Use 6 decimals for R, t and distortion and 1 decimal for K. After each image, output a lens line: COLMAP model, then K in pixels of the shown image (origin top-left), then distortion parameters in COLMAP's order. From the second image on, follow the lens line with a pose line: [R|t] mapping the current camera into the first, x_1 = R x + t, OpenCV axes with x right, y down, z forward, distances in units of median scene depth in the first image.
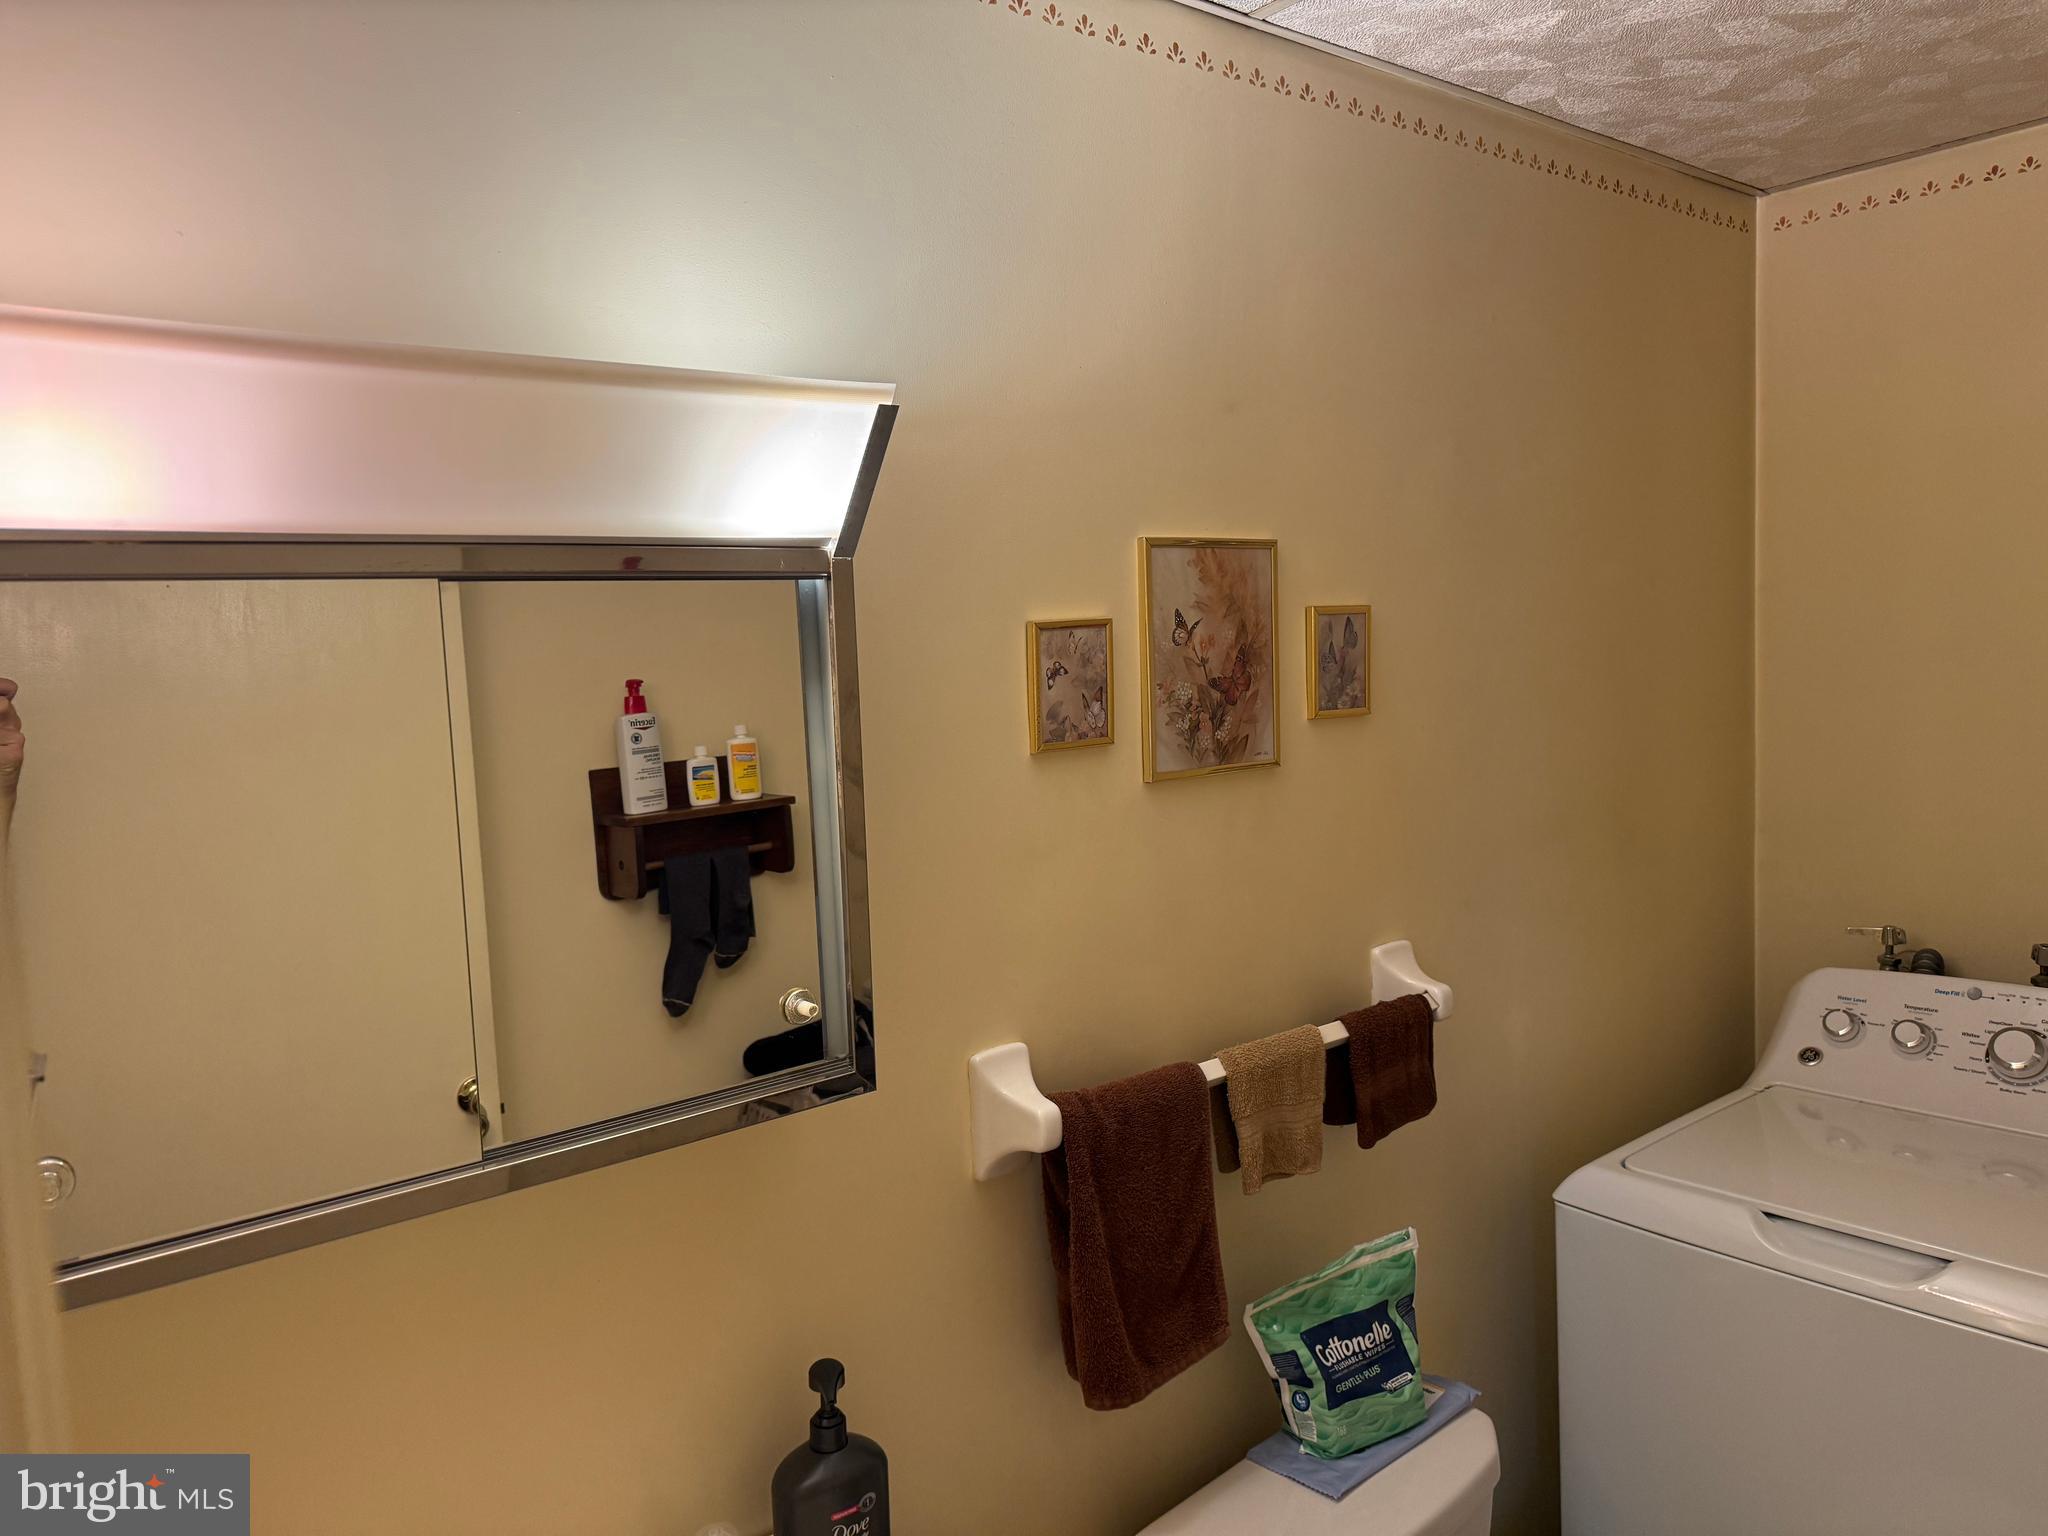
lens RADIAL K [[1417.1, 0, 1042.0], [0, 1417.1, 765.8], [0, 0, 1]] dist [0.142971, -0.243469]
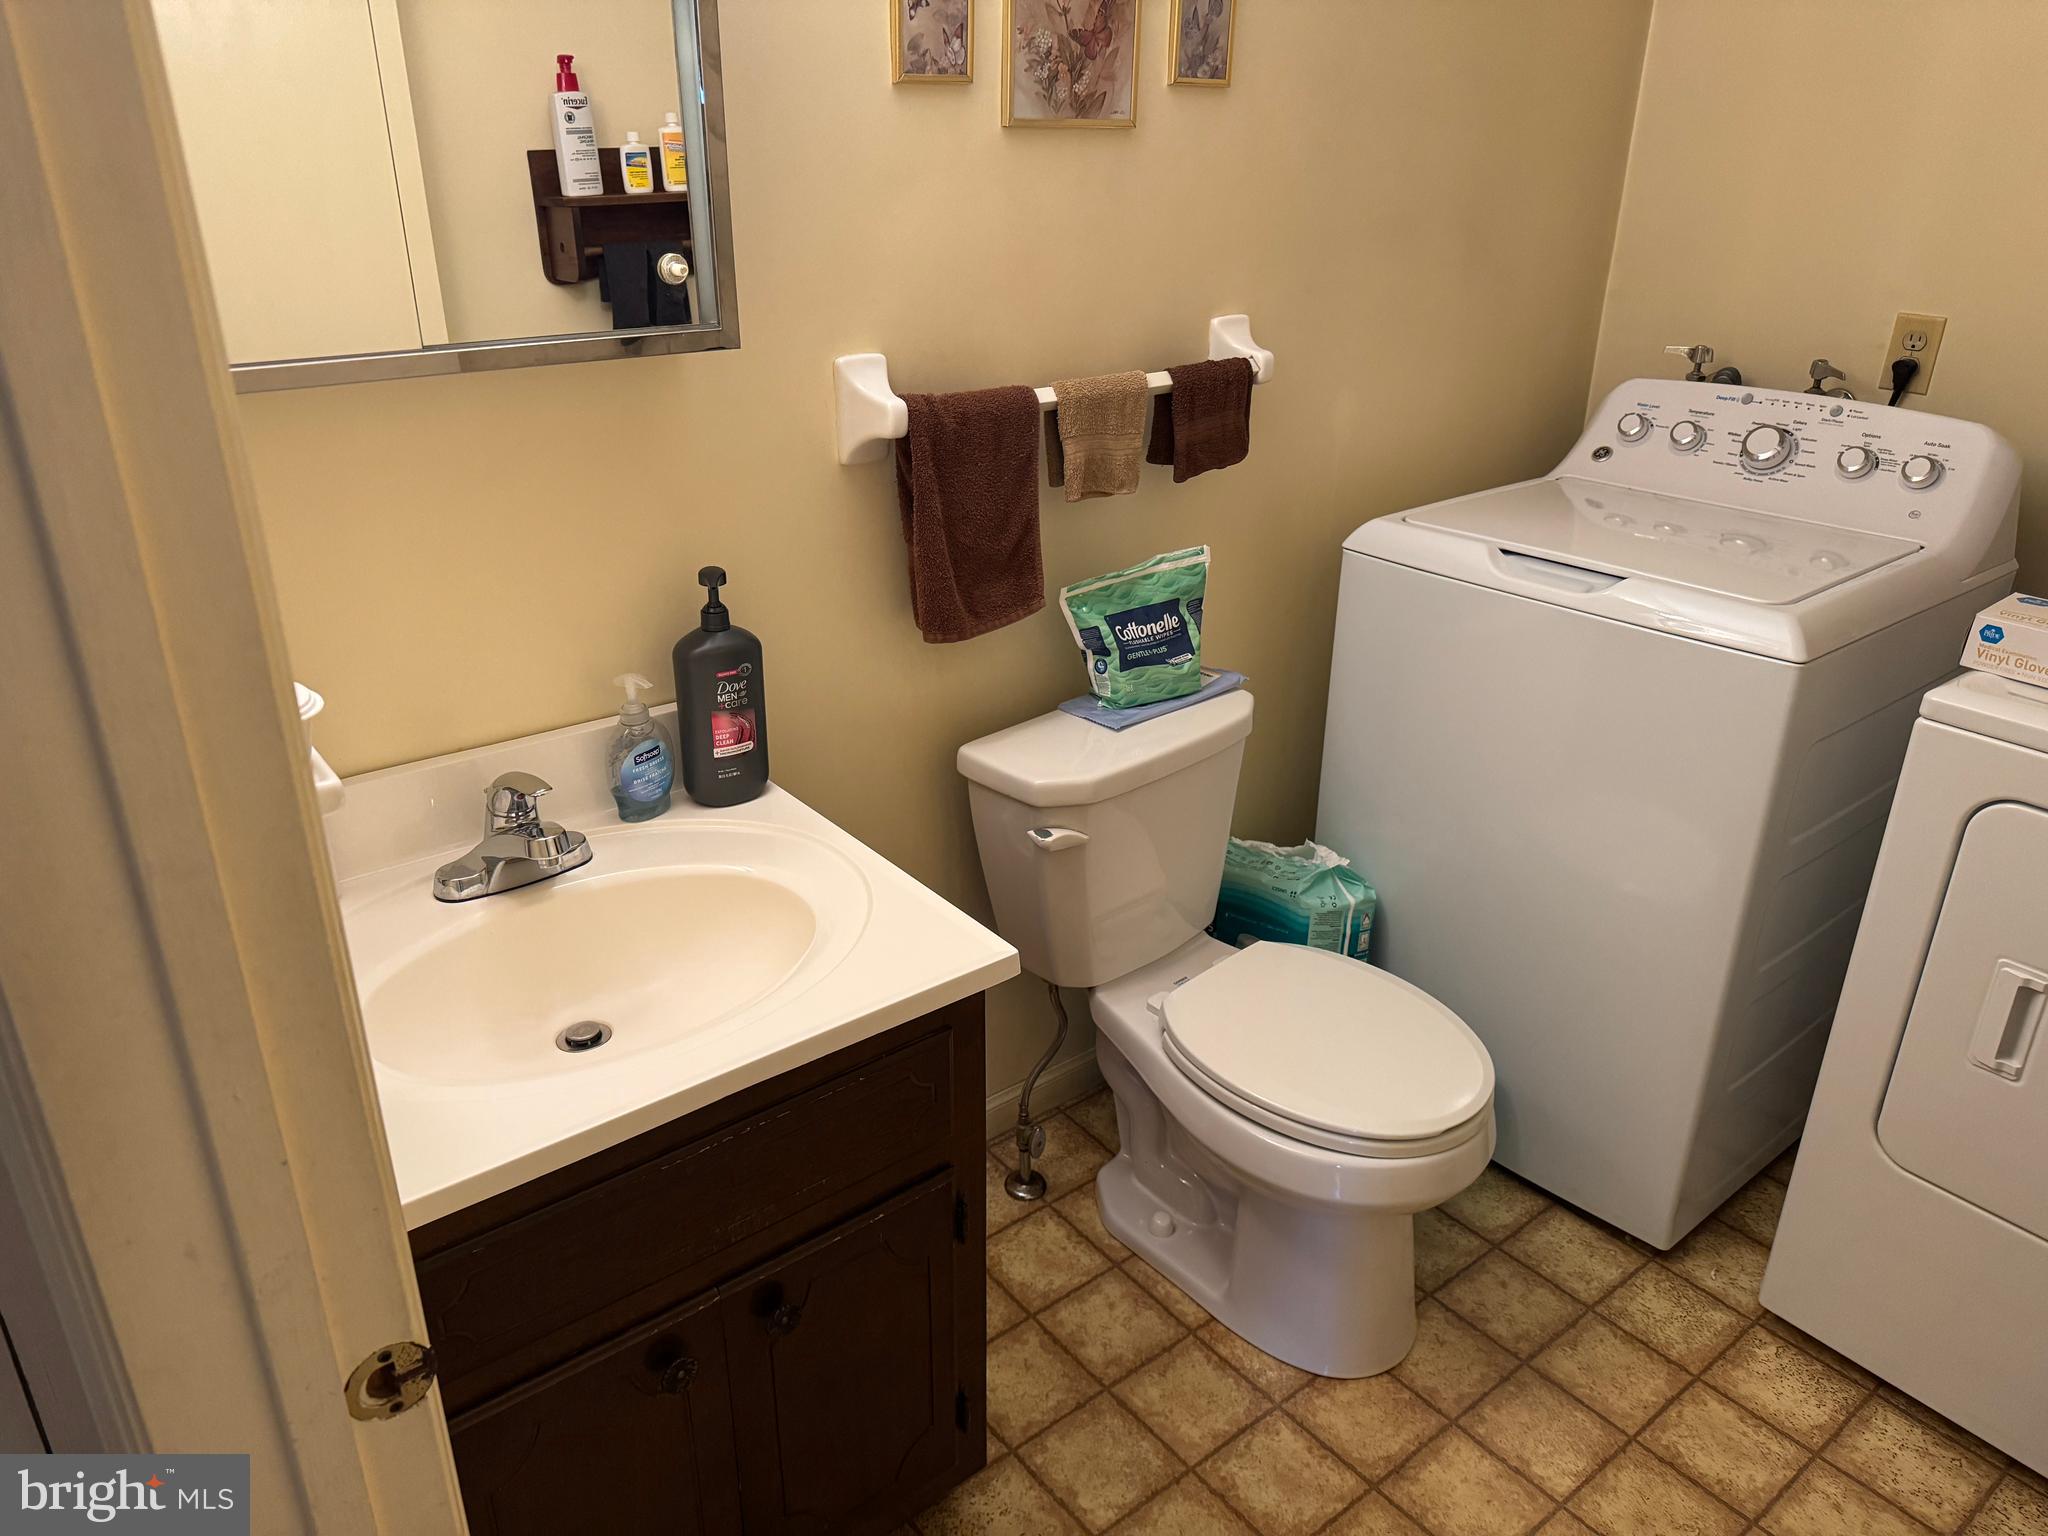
lens RADIAL K [[1412.3, 0, 1025.2], [0, 1412.3, 762.5], [0, 0, 1]] dist [0.176849, -0.366789]
pose [[0.998620, 0.052269, 0.005083, 0.107356], [-0.051093, 0.944625, 0.324150, 0.111882], [0.012142, -0.323962, 0.945992, -0.220541]]
